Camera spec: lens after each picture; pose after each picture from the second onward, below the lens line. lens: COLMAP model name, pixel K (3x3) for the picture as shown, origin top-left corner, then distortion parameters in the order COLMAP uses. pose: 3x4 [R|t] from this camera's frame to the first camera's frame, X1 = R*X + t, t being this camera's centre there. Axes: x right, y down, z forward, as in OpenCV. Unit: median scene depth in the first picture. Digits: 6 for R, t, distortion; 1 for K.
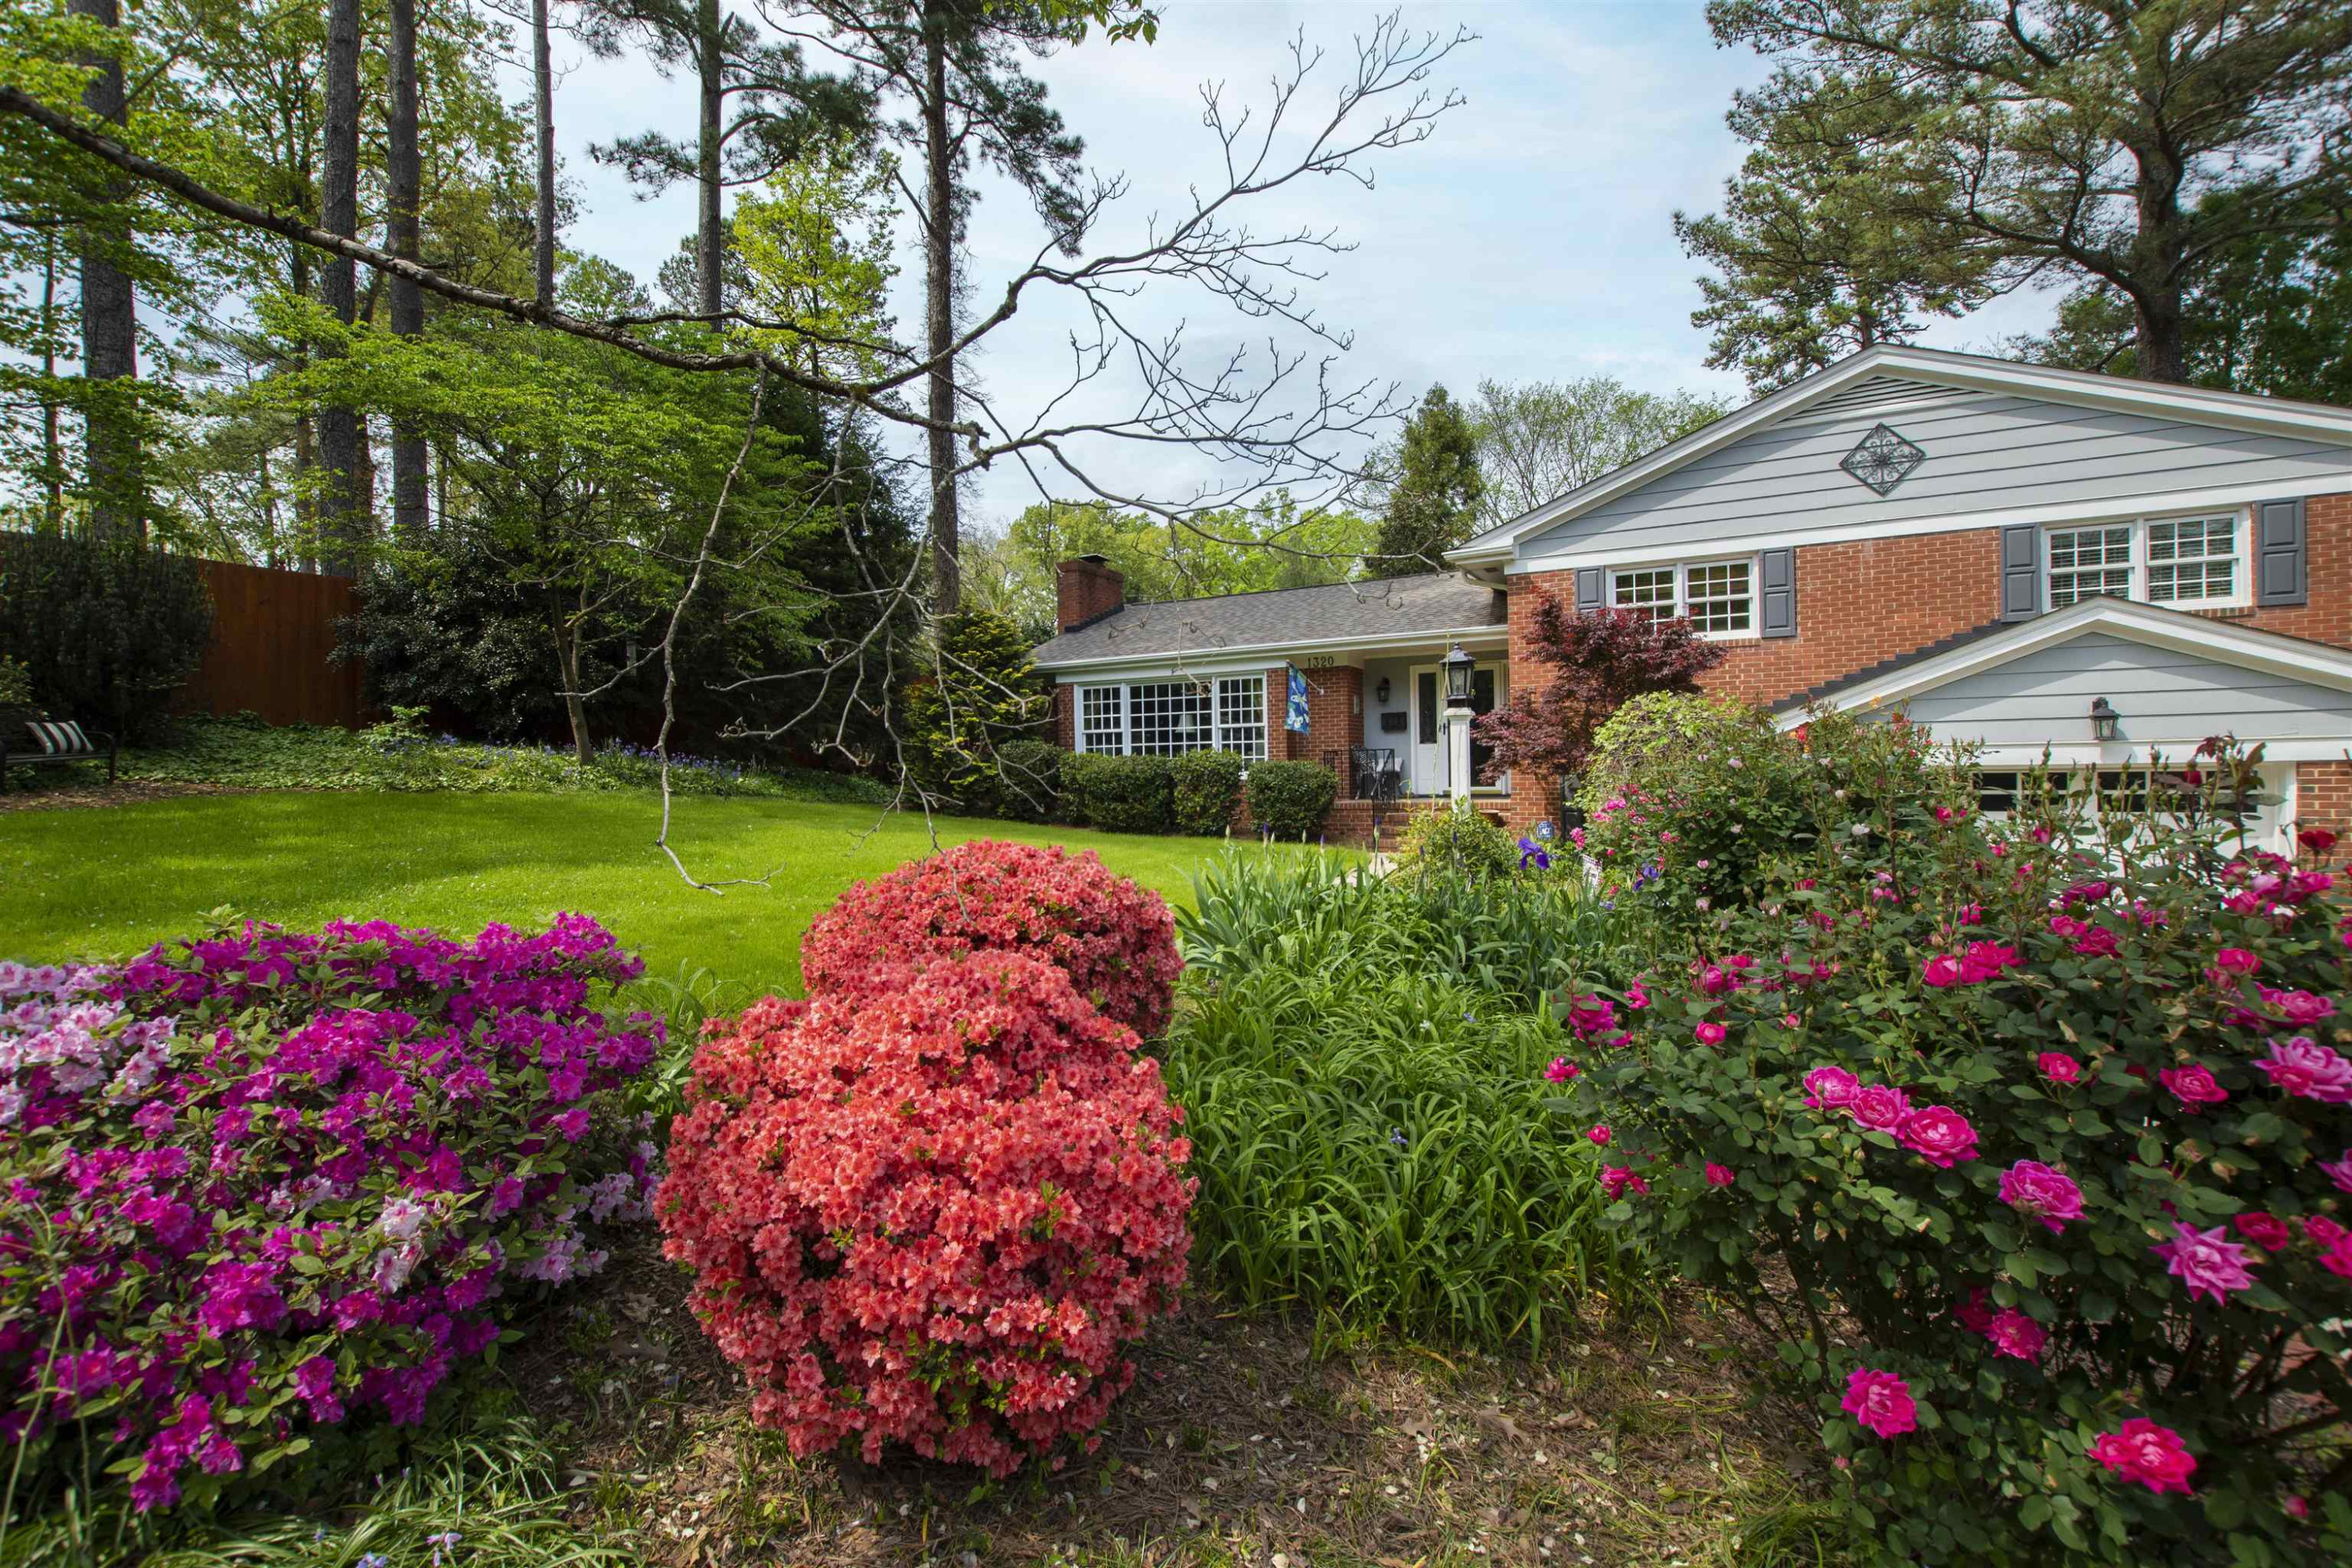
lens RADIAL K [[991.3, 0, 1131.6], [0, 991.3, 776.2], [0, 0, 1]] dist [-0.011758, 0.000954]
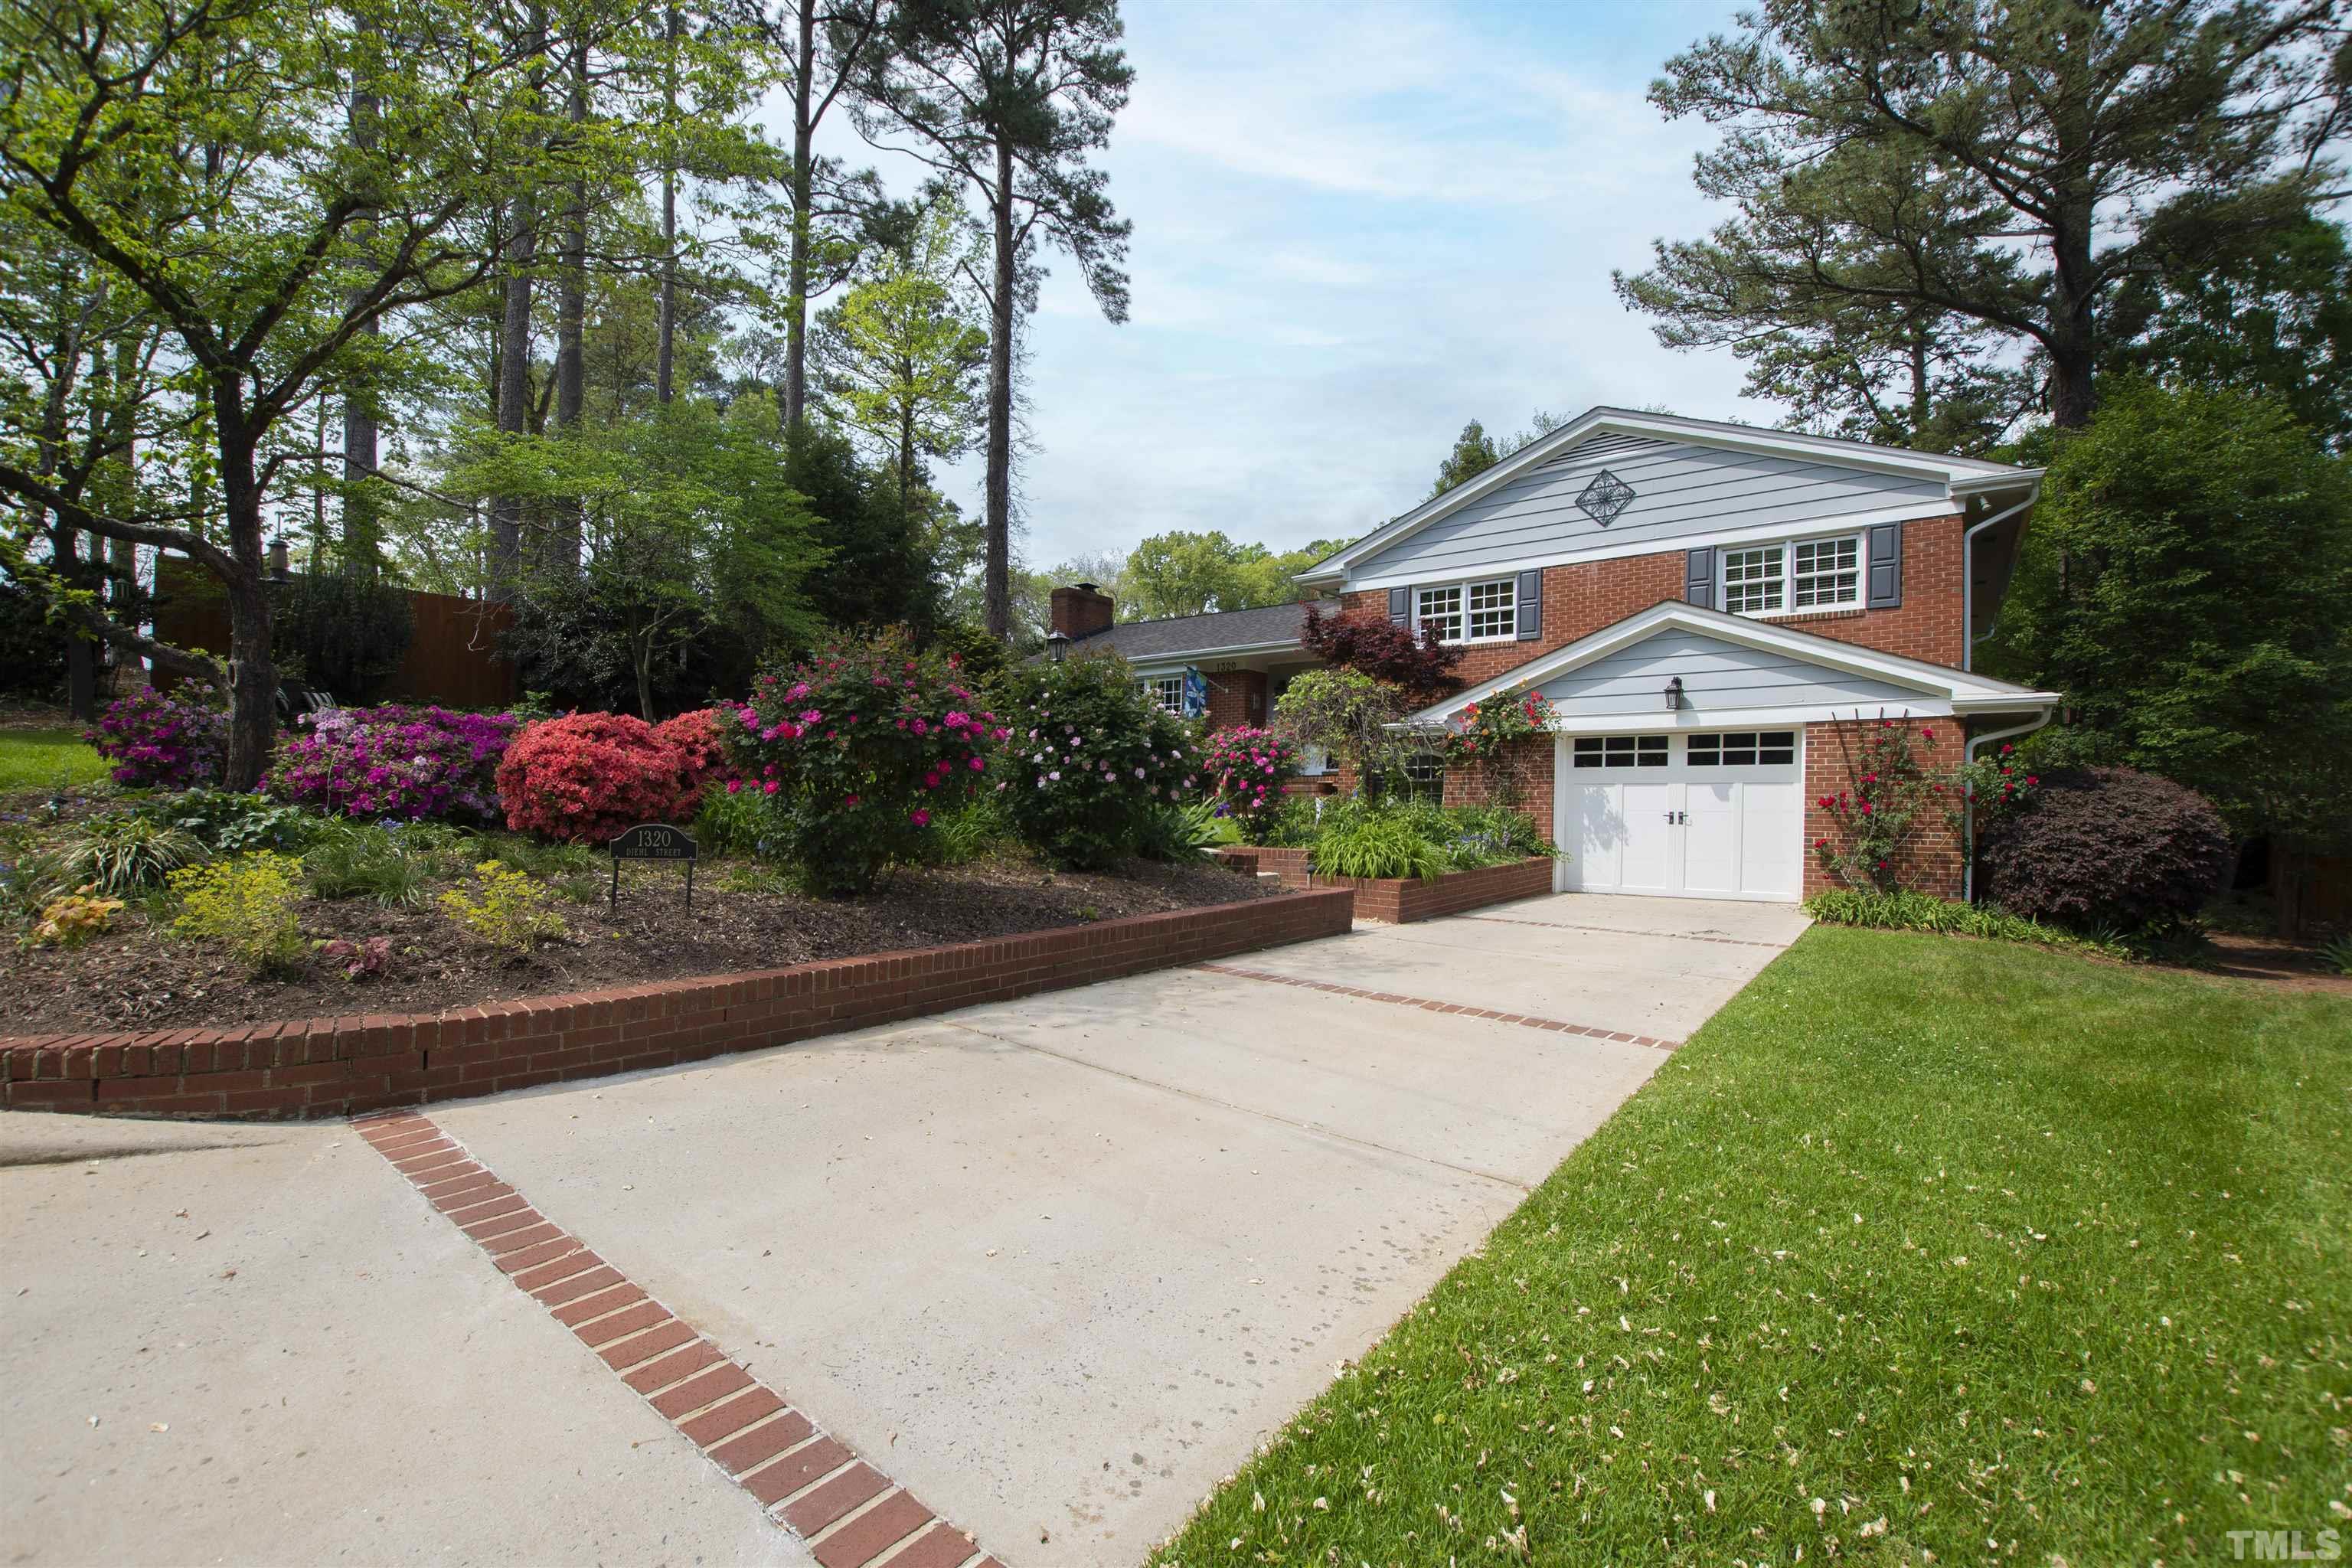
lens RADIAL K [[1029.9, 0, 1158.3], [0, 1029.9, 775.7], [0, 0, 1]] dist [0.000751, -0.003023]
pose [[0.990357, 0.016812, -0.137512, 0.253185], [-0.022227, 0.999033, -0.037939, 0.062190], [0.136742, 0.040630, 0.989773, -0.238807]]
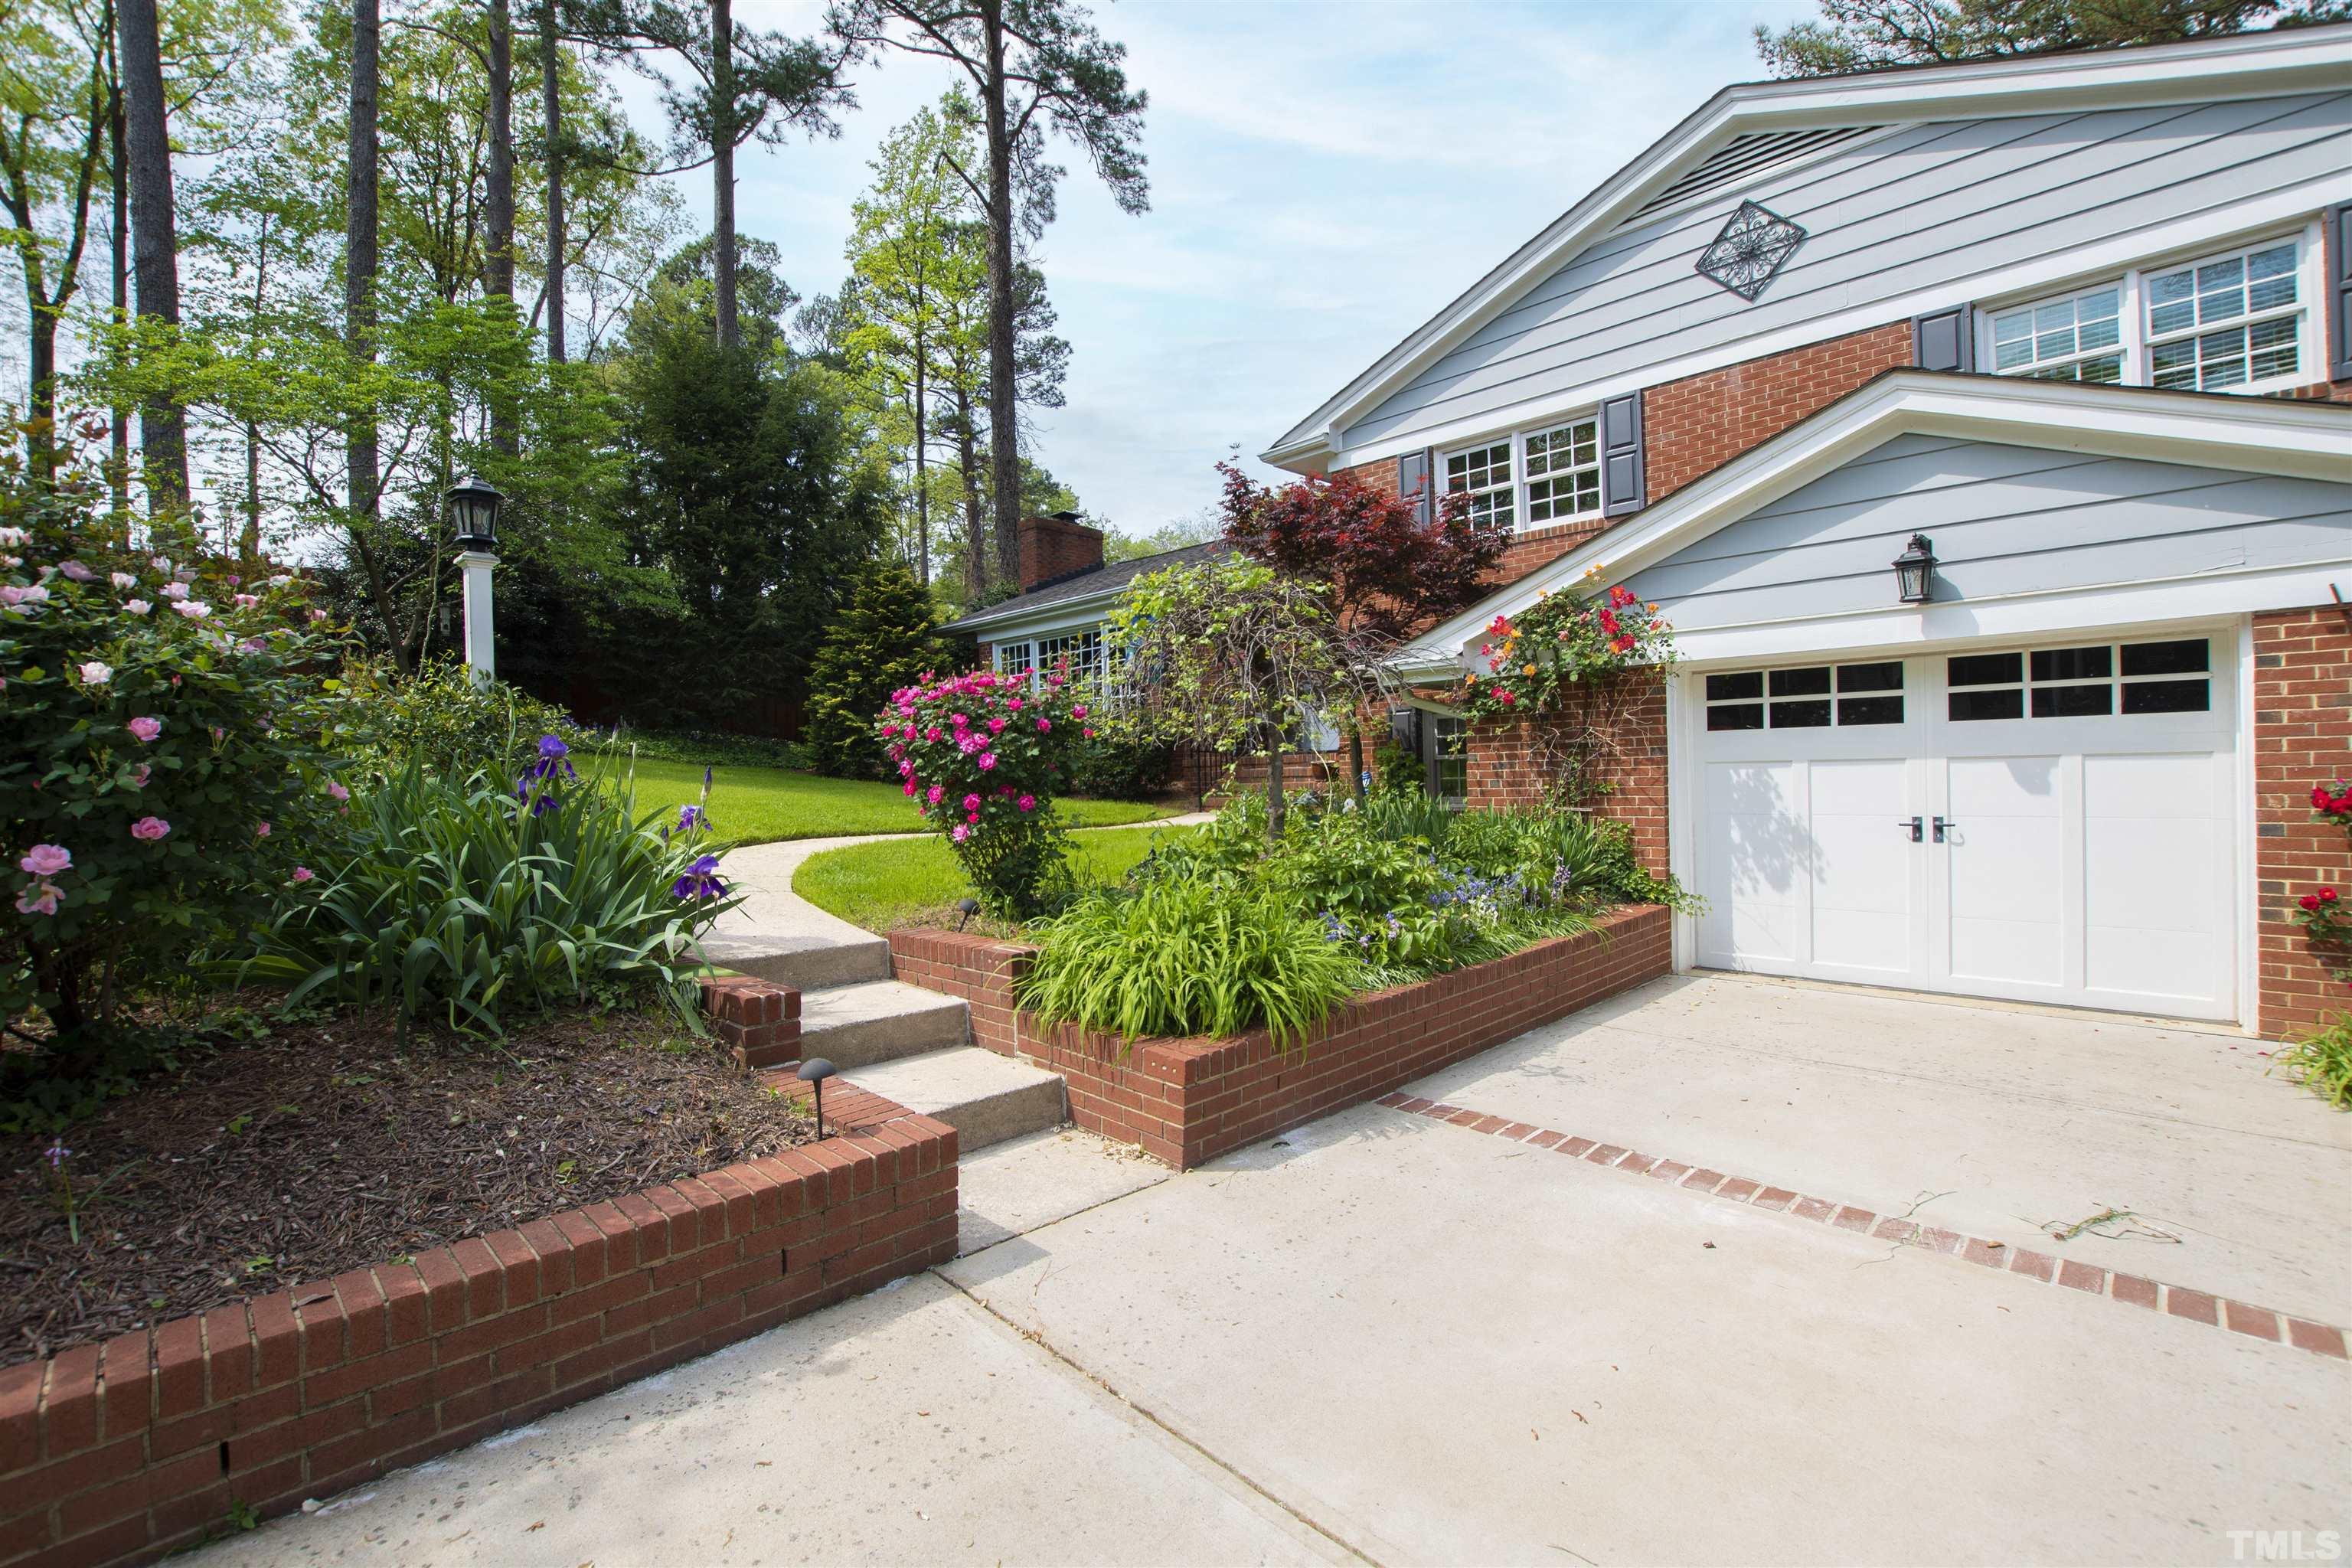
lens RADIAL K [[1029.9, 0, 1166.9], [0, 1029.9, 721.9], [0, 0, 1]] dist [0.000751, -0.003023]
pose [[0.964842, -0.018002, -0.262212, 0.358969], [0.002262, 0.998184, -0.060204, 0.039744], [0.262819, 0.057494, 0.963130, 0.128459]]
